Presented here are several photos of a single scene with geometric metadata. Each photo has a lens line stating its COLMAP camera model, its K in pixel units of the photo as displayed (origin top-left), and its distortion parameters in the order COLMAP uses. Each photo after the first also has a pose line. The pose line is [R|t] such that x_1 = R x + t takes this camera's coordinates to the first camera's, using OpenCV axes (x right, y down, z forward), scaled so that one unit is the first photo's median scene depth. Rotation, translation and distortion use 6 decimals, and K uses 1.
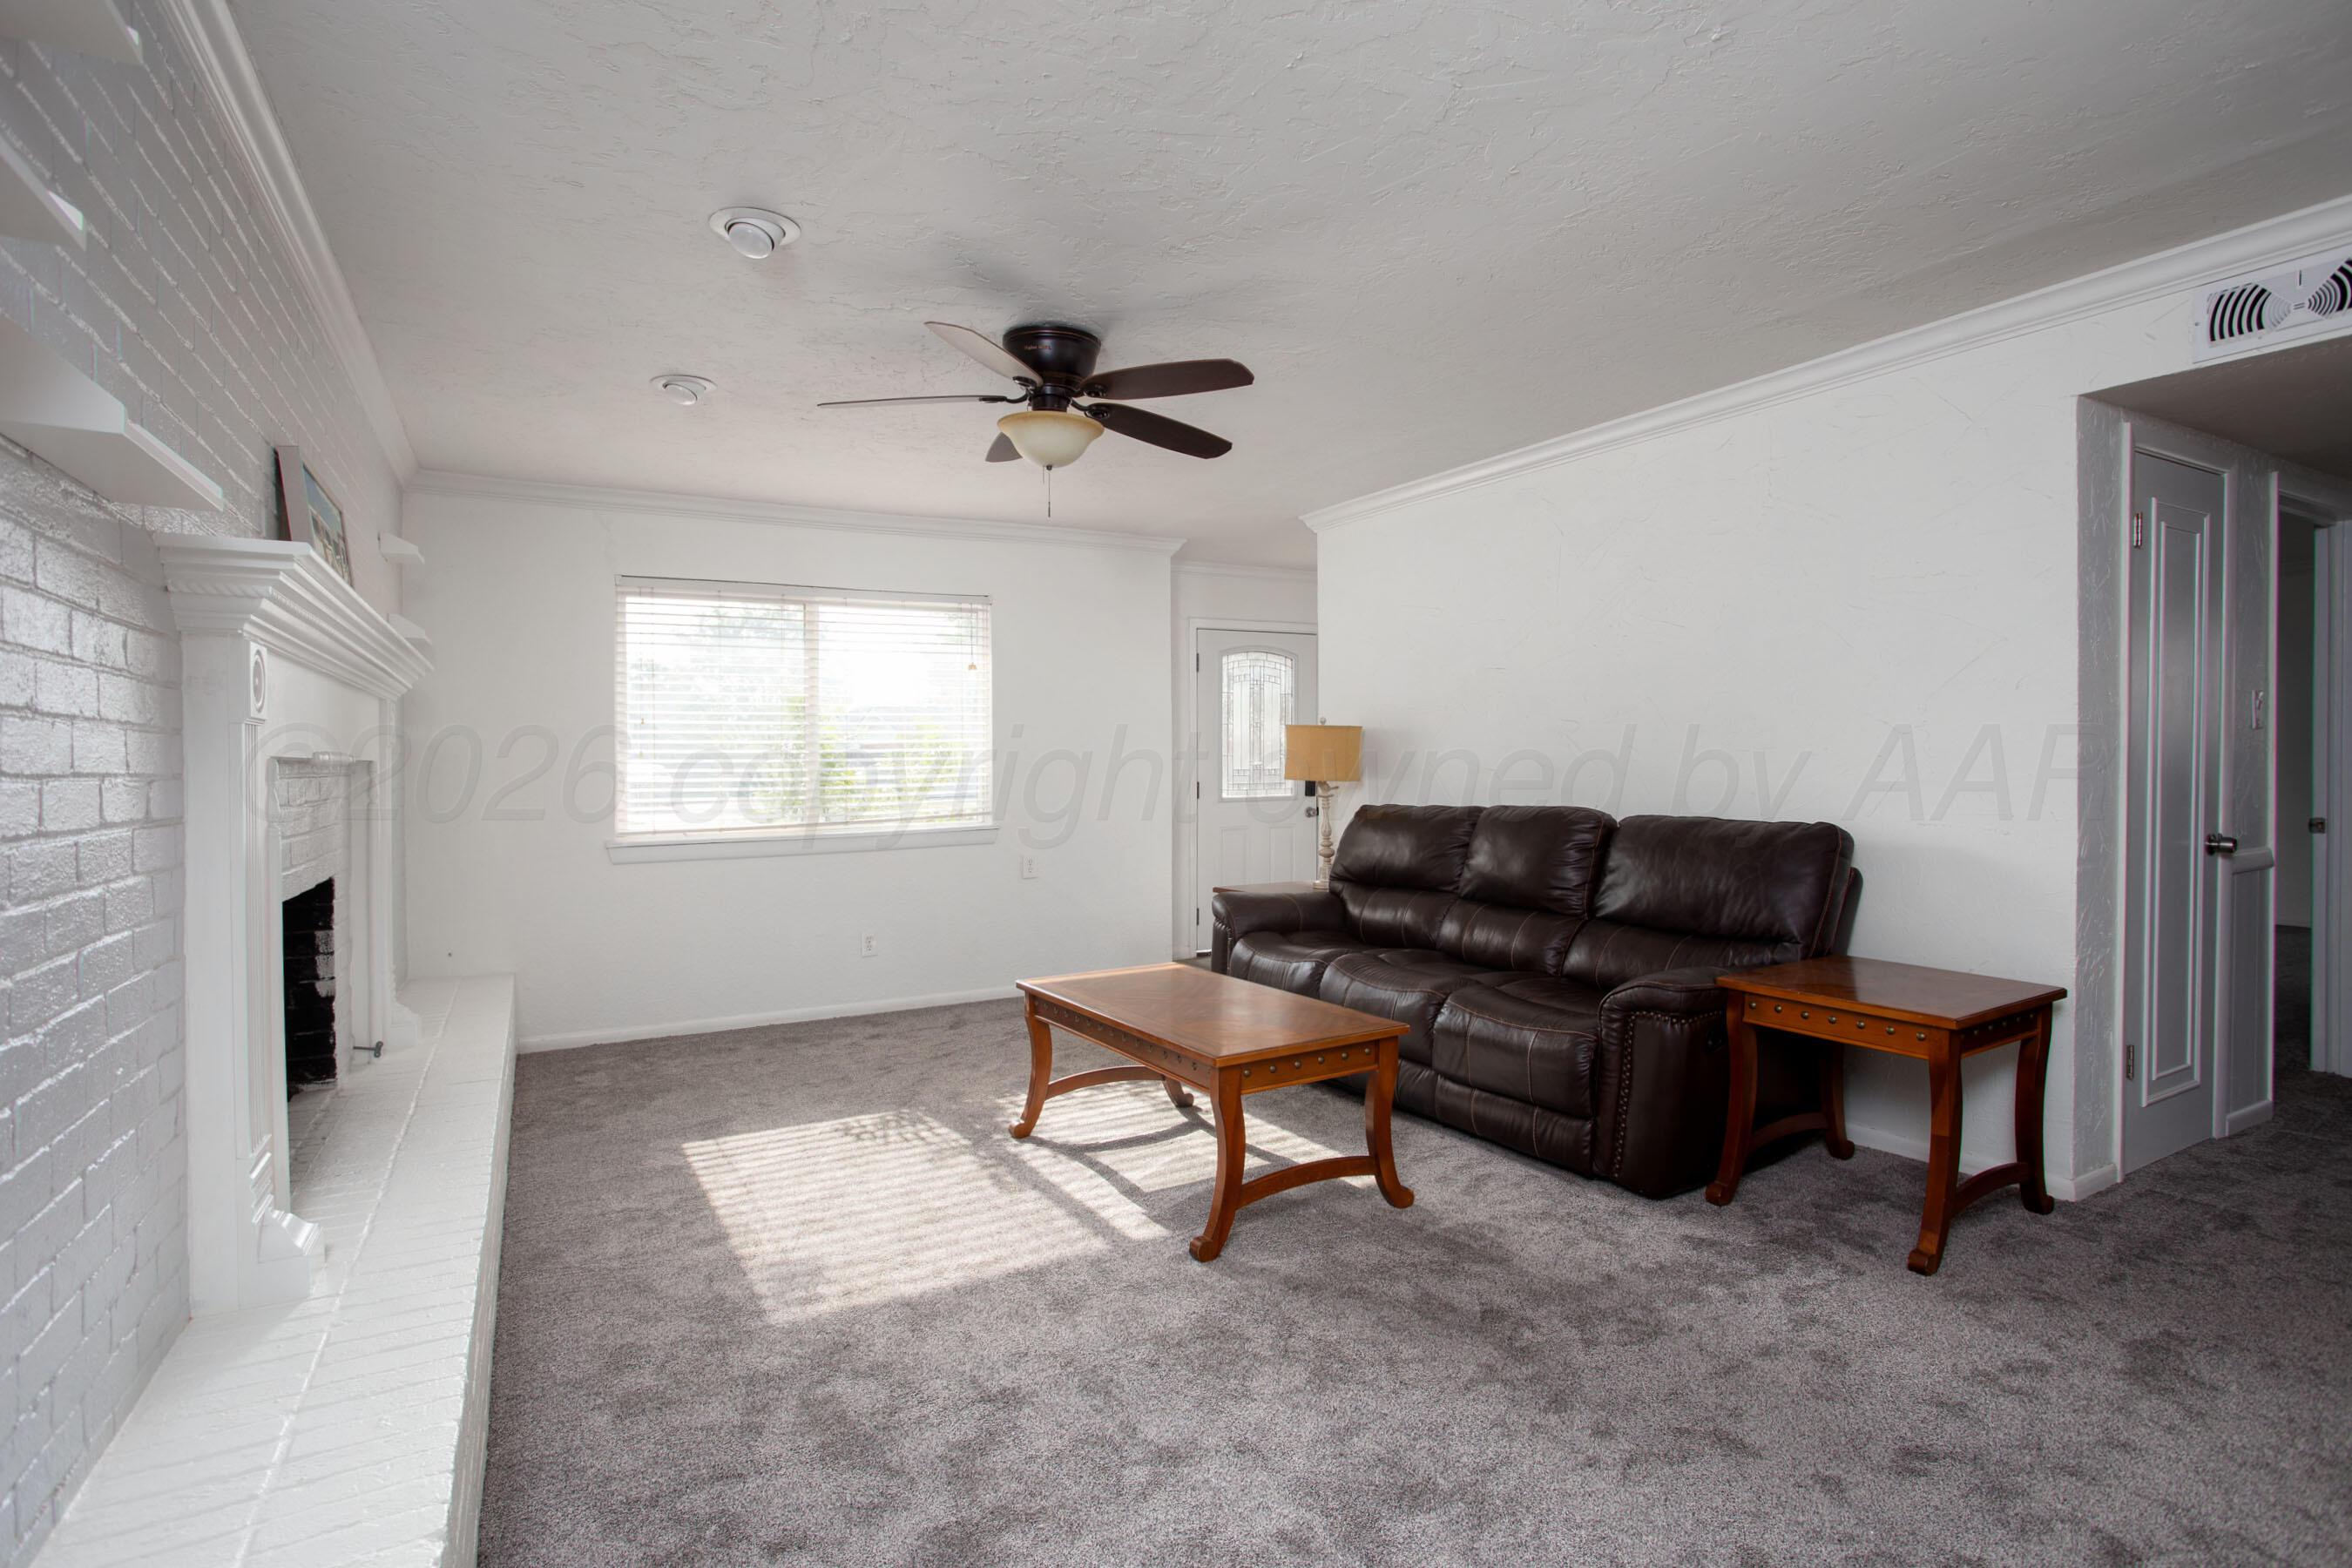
lens RADIAL K [[1204.9, 0, 1165.0], [0, 1204.9, 776.1], [0, 0, 1]] dist [-0.060553, 0.000414]
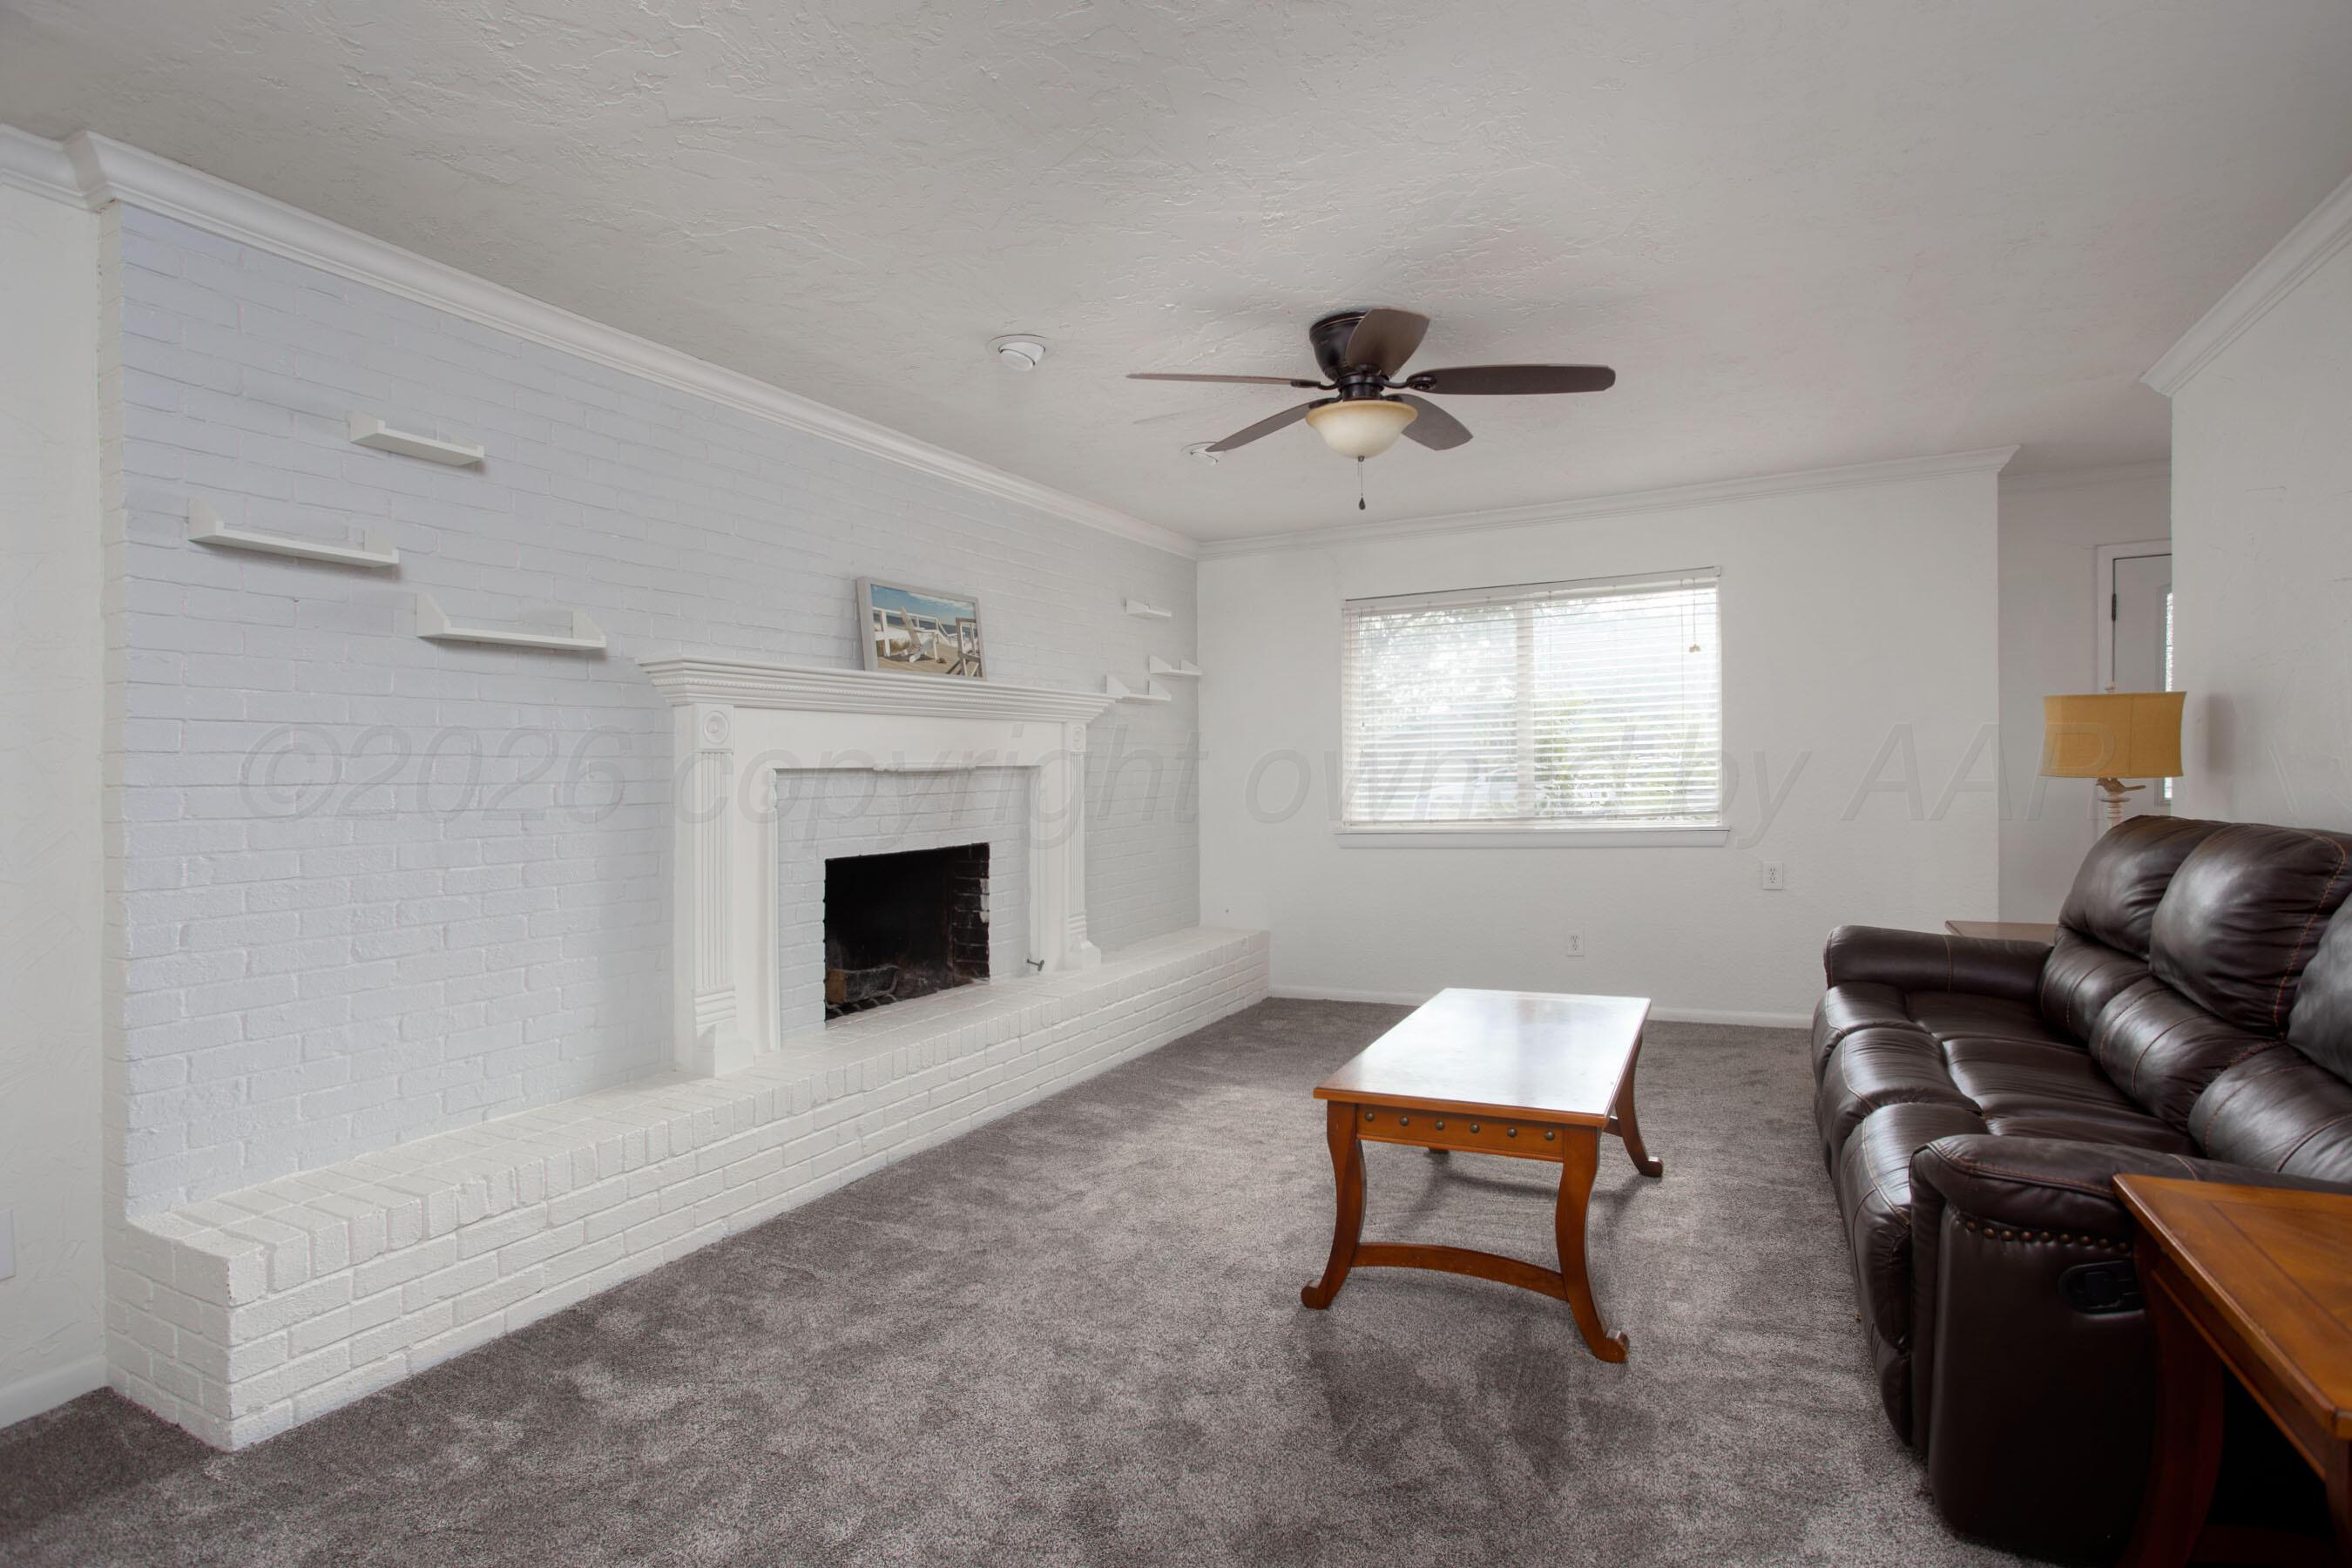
lens RADIAL K [[1179.1, 0, 1230.9], [0, 1179.1, 773.5], [0, 0, 1]] dist [-0.014257, 0.000117]
pose [[0.549371, 0.001287, -0.835578, 0.654188], [0.006415, 0.999963, 0.005758, -0.008816], [0.835554, -0.008523, 0.549342, 0.391860]]
